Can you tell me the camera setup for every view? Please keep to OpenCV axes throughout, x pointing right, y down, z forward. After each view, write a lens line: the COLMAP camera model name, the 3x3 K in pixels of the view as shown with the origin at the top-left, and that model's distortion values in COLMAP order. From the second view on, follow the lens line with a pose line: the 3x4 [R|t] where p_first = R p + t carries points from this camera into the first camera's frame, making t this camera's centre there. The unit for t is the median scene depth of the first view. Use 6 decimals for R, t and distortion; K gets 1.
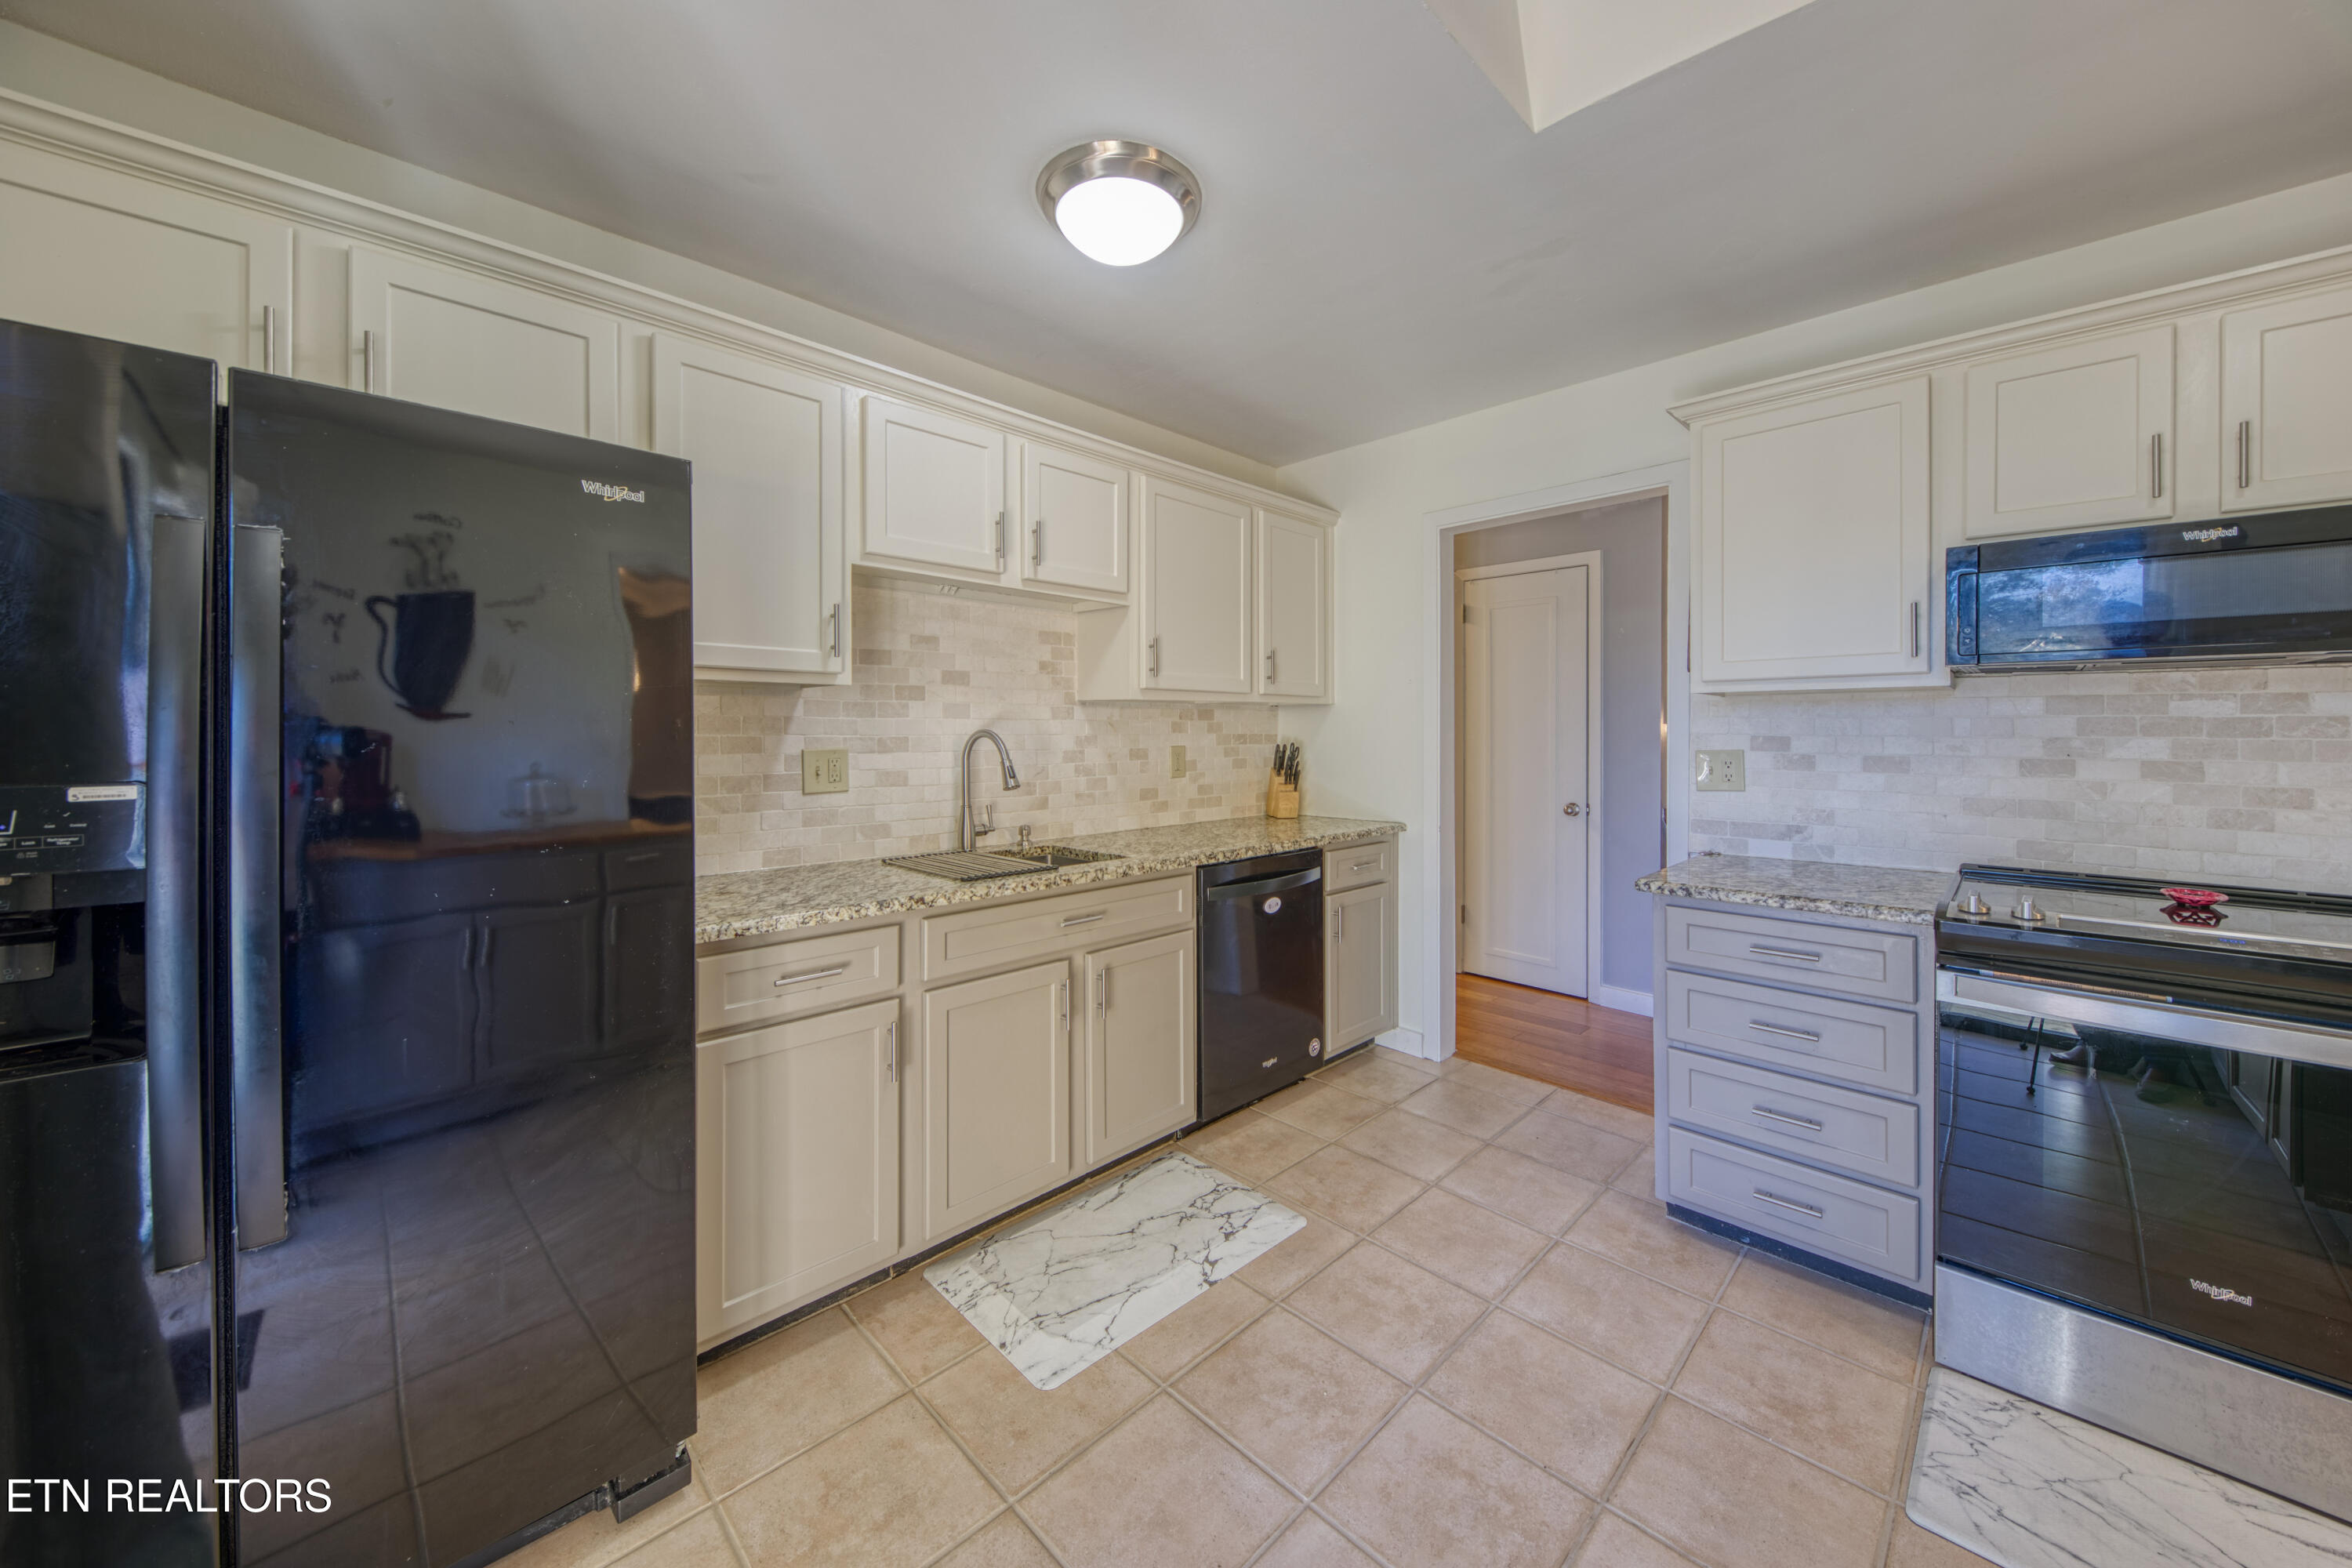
lens RADIAL K [[832.1, 0, 1176.6], [0, 832.1, 739.8], [0, 0, 1]] dist [0.000594, -0.003561]
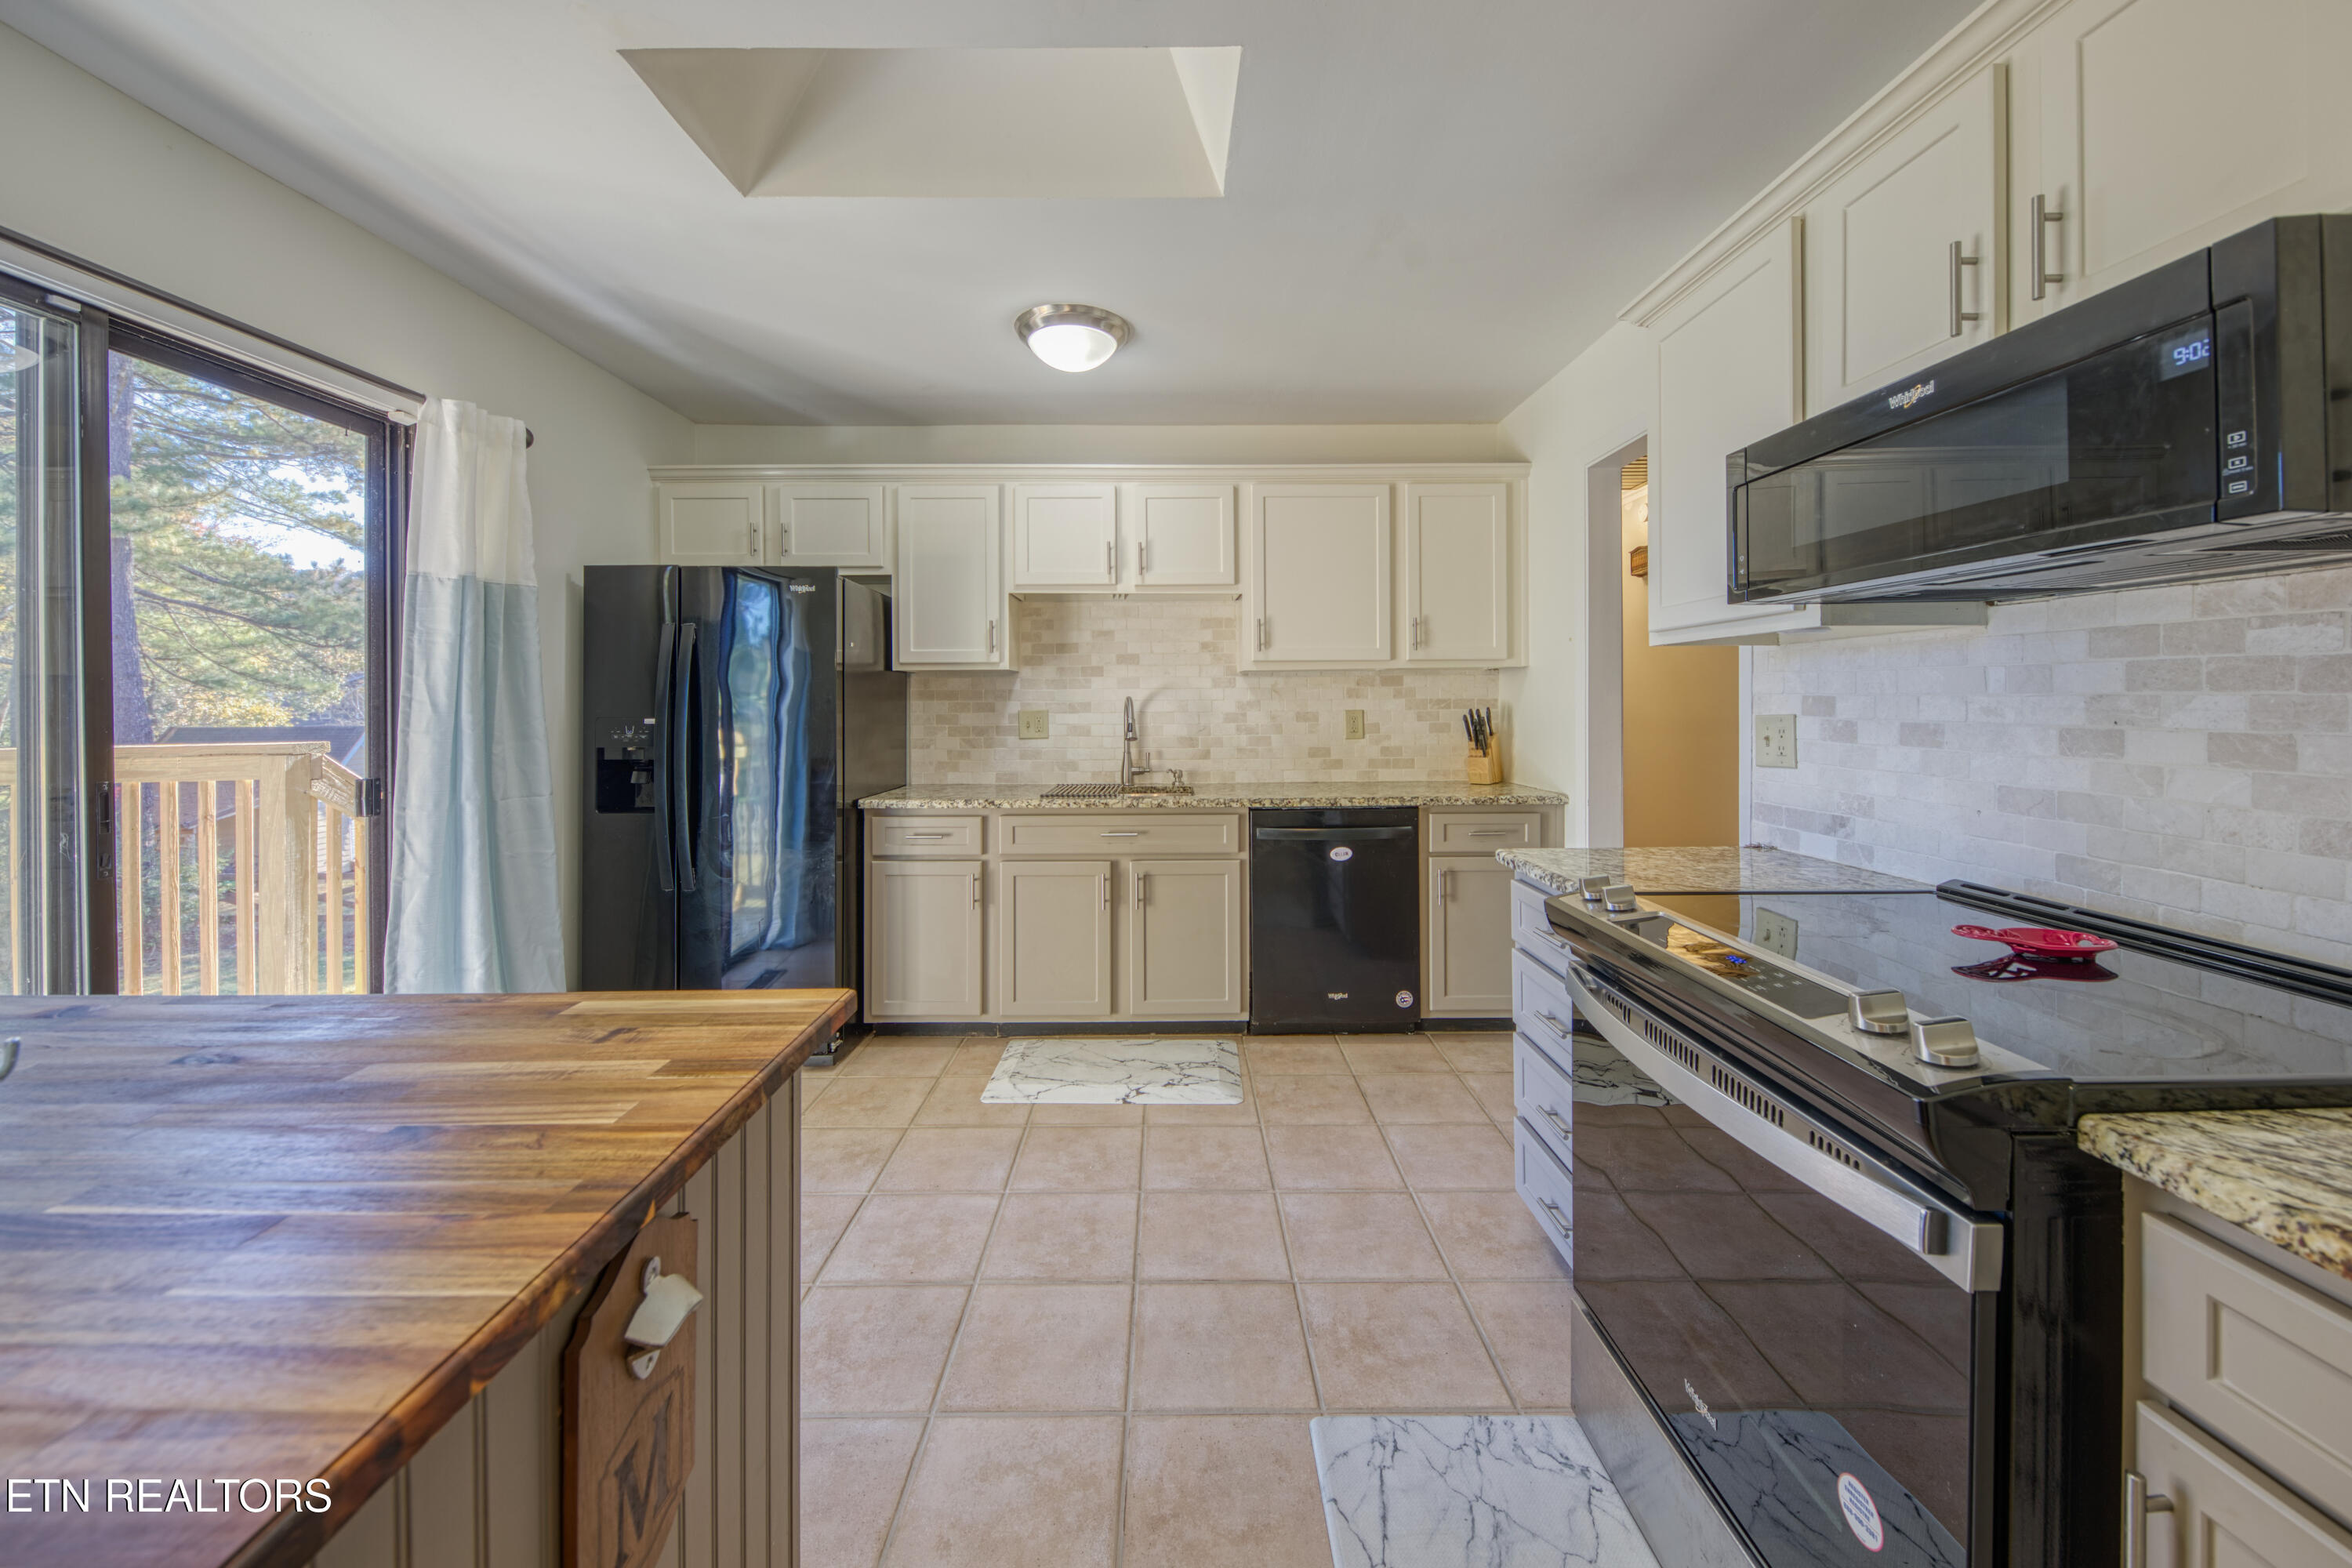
lens RADIAL K [[848.7, 0, 1173.8], [0, 848.7, 708.1], [0, 0, 1]] dist [-0.017768, 0.000001]
pose [[0.717396, 0.000471, -0.696665, 0.878968], [-0.000354, 1.000000, 0.000312, 0.006836], [0.696666, 0.000022, 0.717396, 0.051166]]
